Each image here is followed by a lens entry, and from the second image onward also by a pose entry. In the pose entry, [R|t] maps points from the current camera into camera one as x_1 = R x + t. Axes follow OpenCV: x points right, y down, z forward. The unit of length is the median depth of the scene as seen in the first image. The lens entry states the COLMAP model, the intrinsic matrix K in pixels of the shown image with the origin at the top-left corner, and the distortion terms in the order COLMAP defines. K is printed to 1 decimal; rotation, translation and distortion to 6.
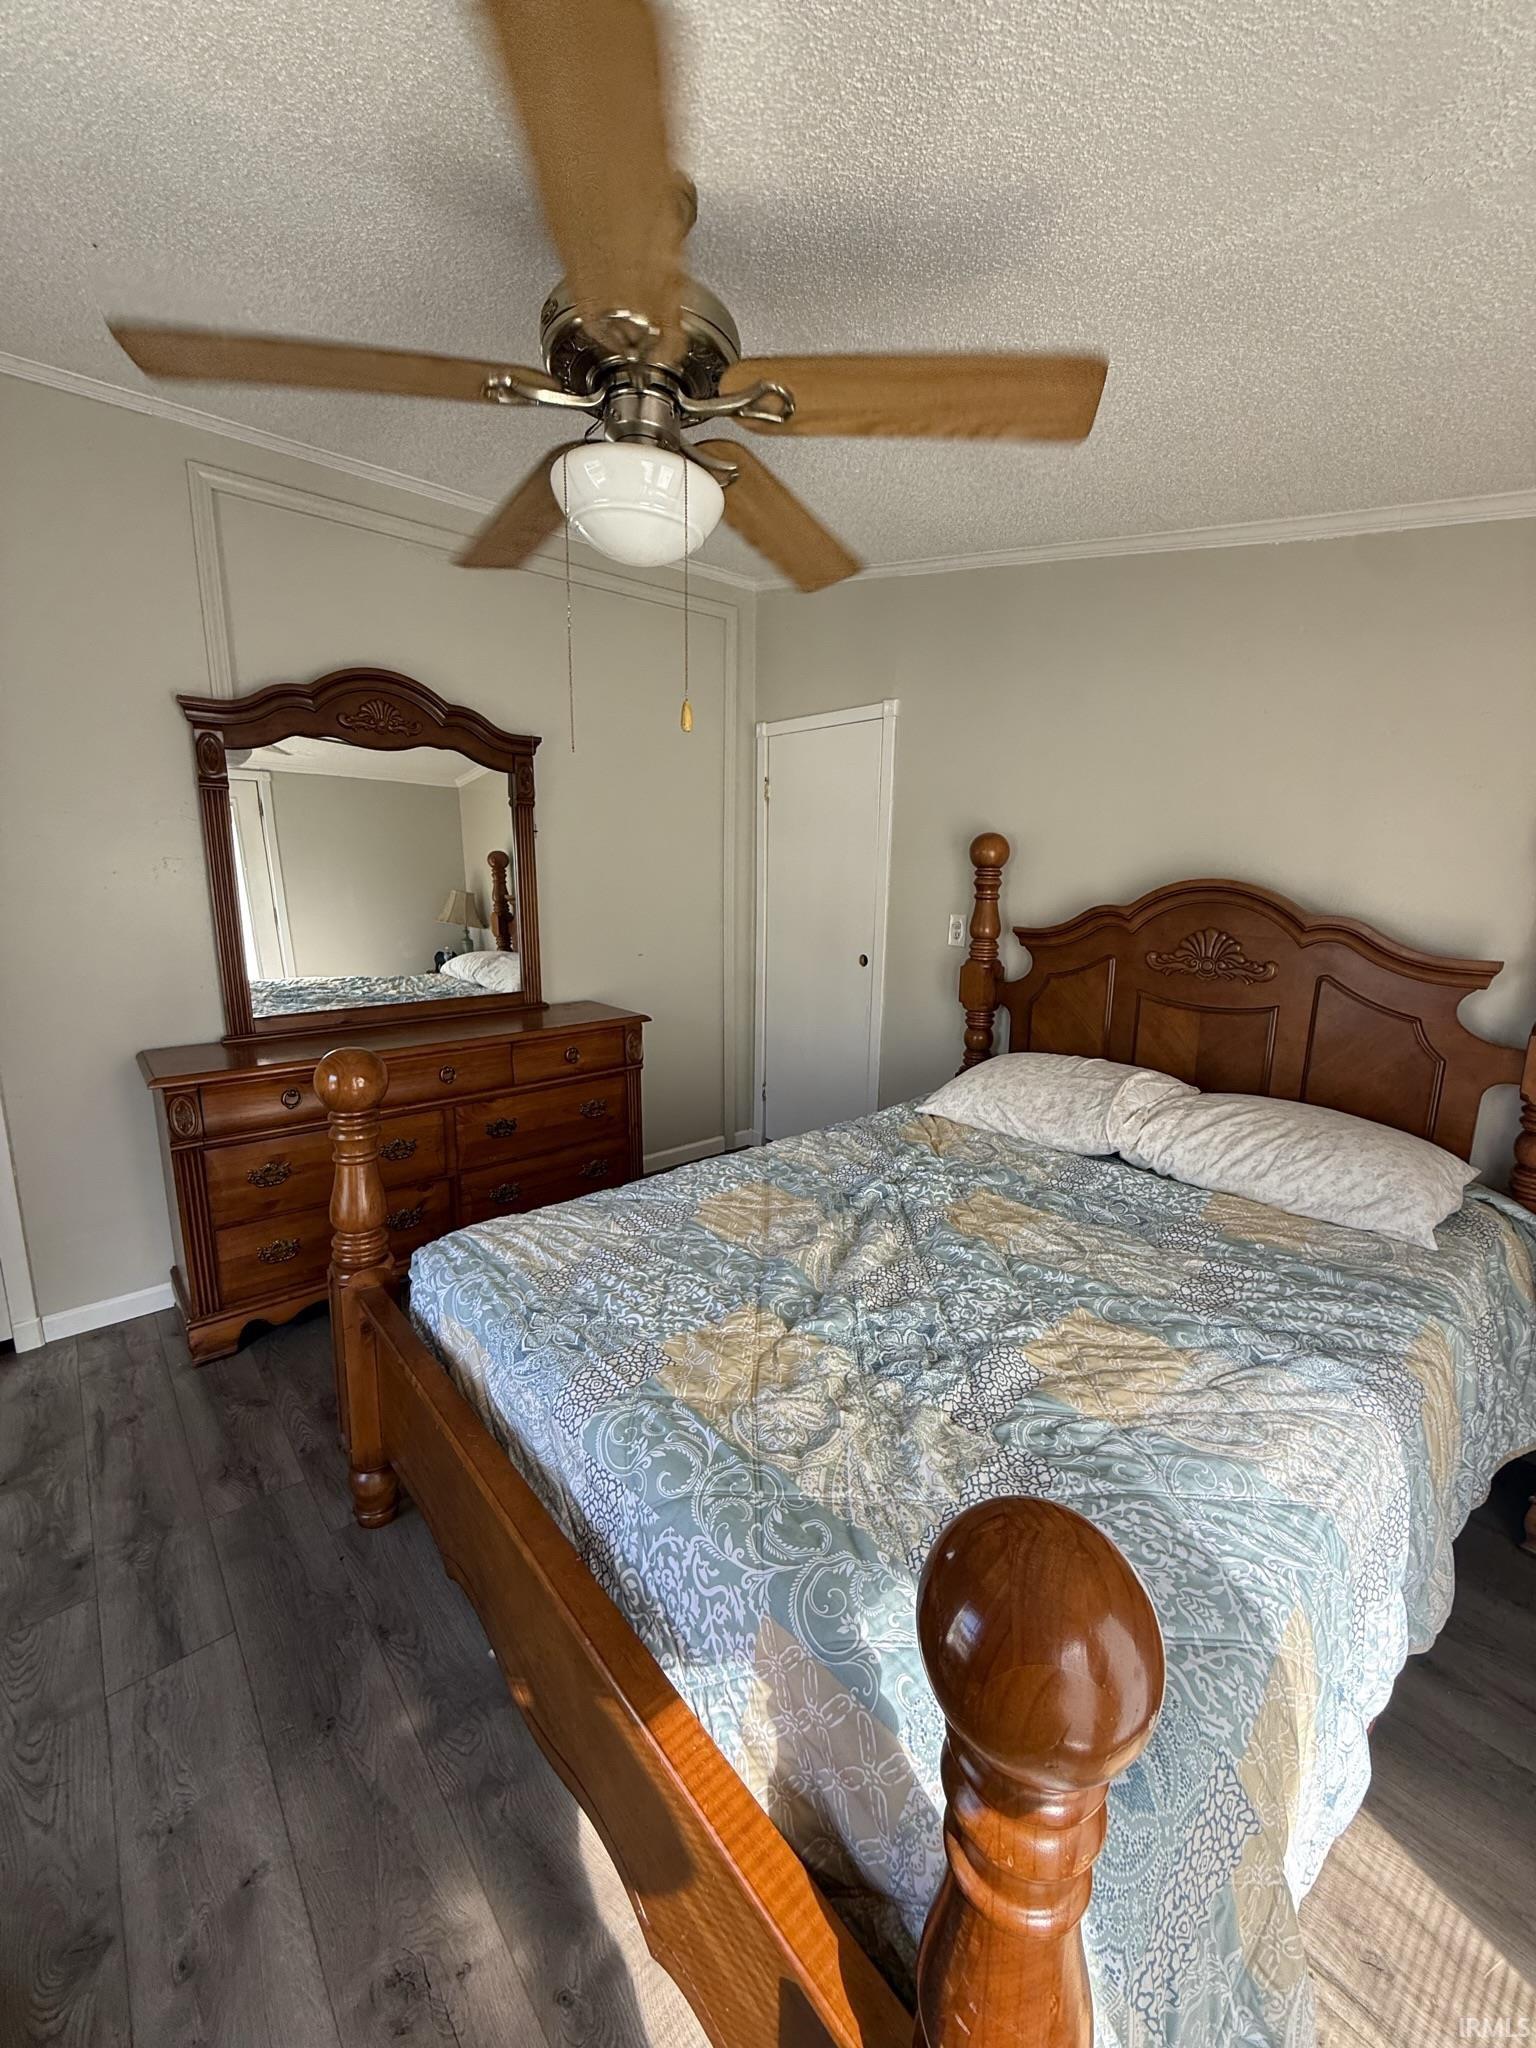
lens RADIAL K [[823.7, 0, 767.3], [0, 823.7, 1022.0], [0, 0, 1]] dist [-0.005790, 0.000596]
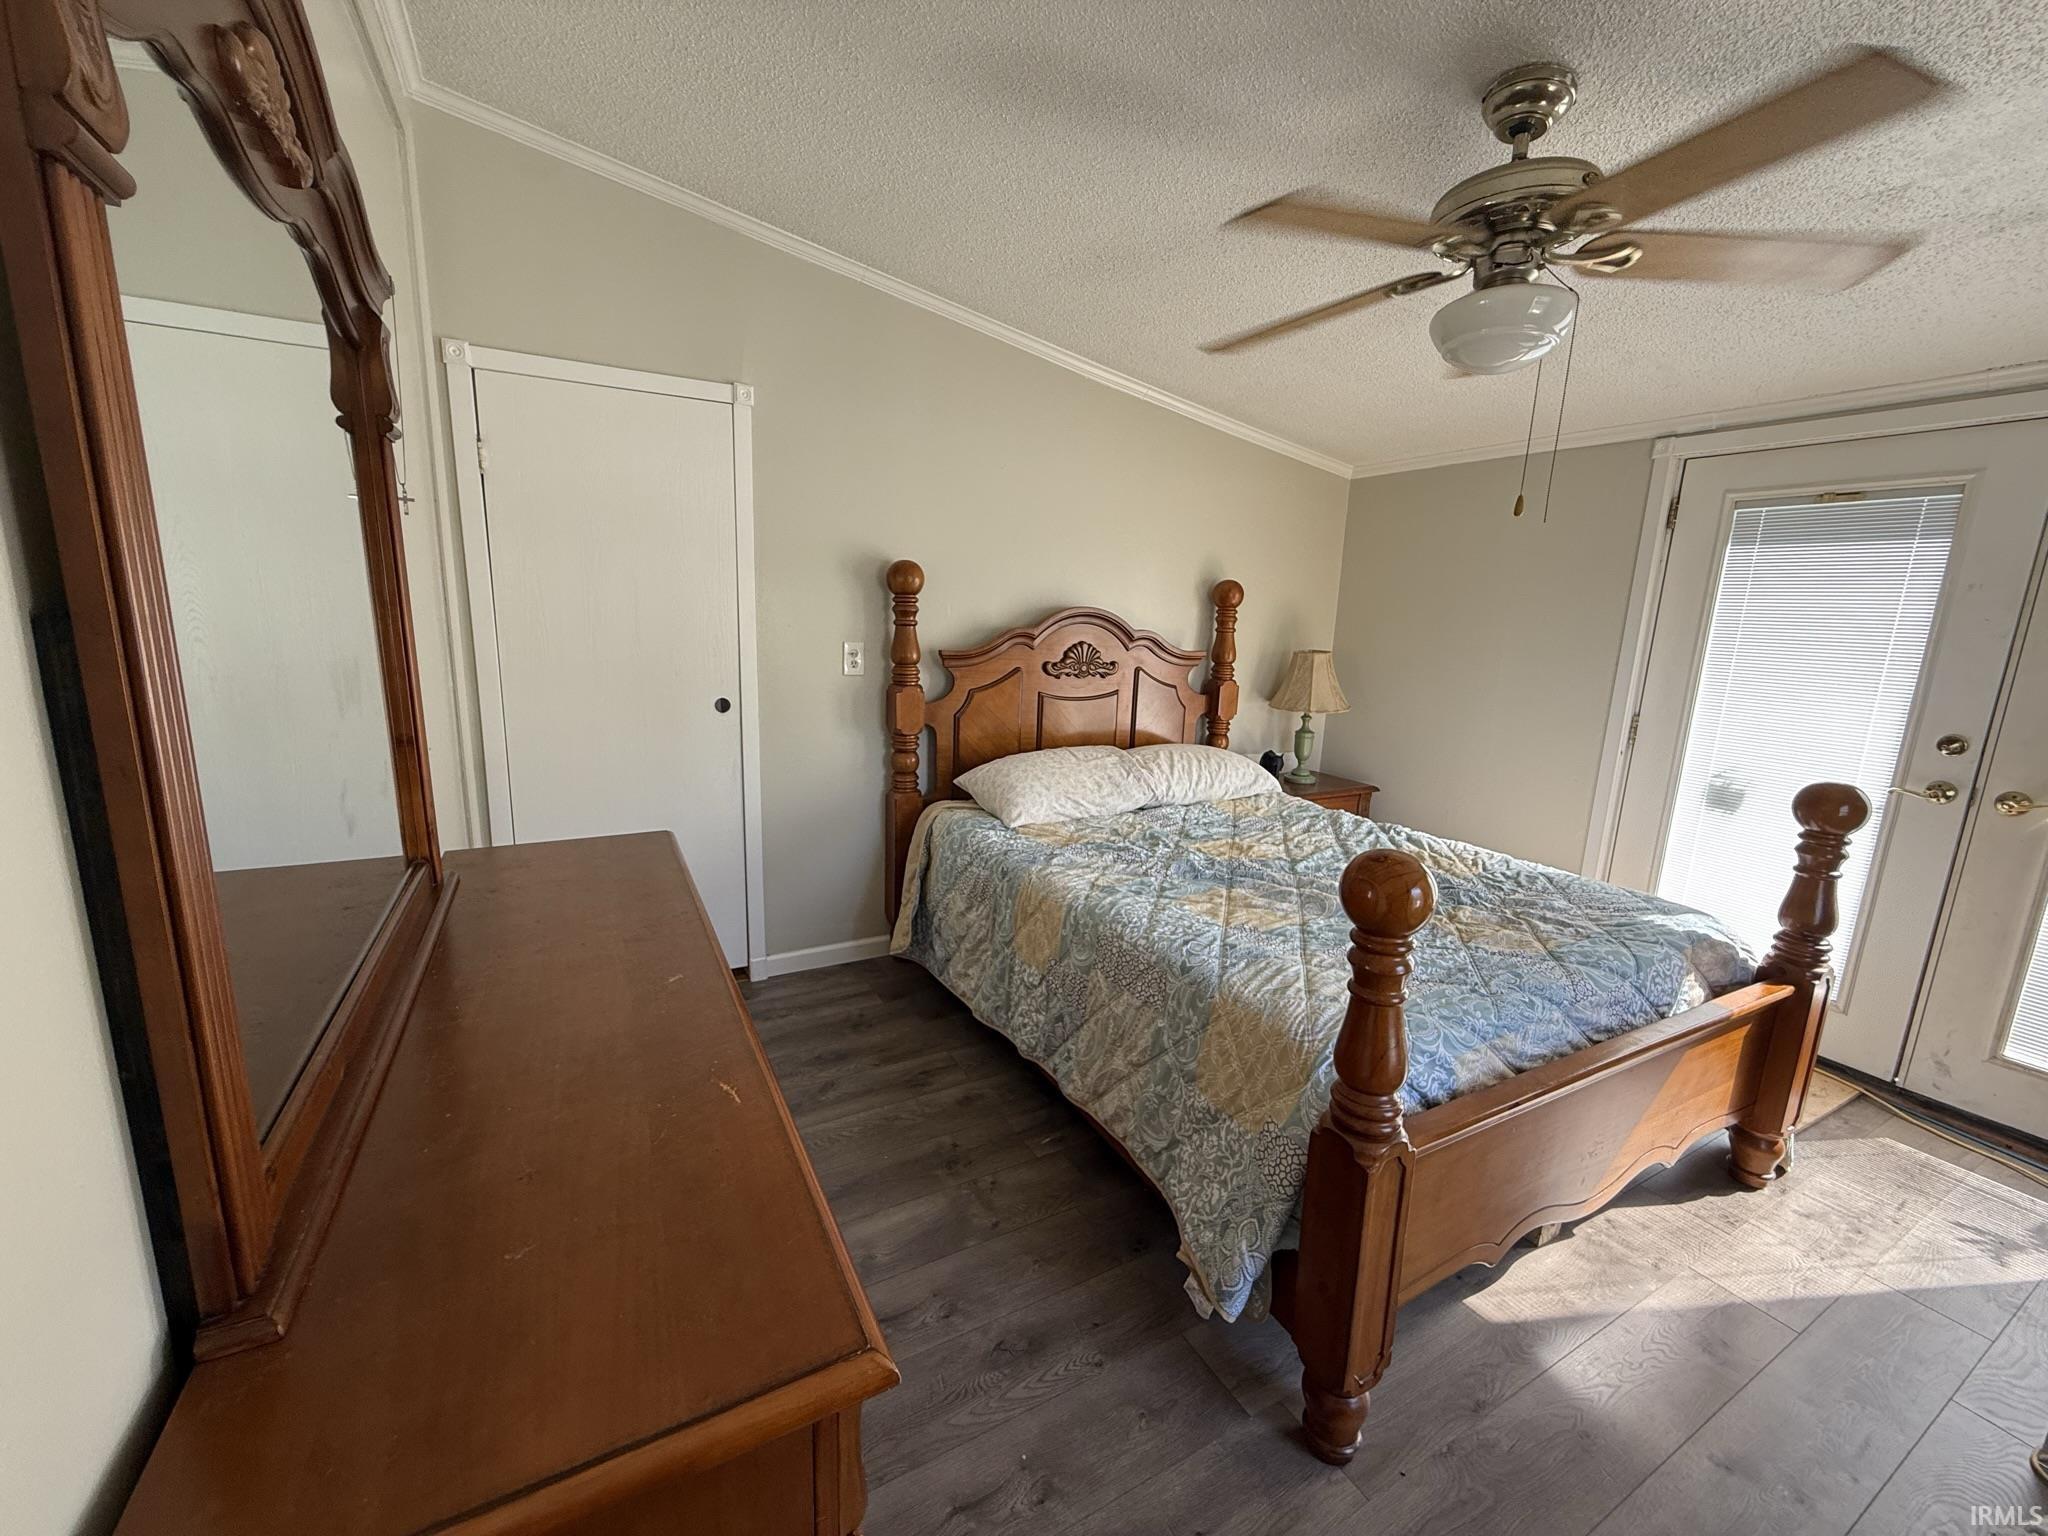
lens RADIAL K [[823.7, 0, 1024.3], [0, 823.7, 770.4], [0, 0, 1]] dist [-0.005790, 0.000596]
pose [[0.209242, -0.195171, 0.958189, -0.741725], [0.153521, 0.974285, 0.164925, -0.123397], [-0.965738, 0.112593, 0.233824, 0.658750]]
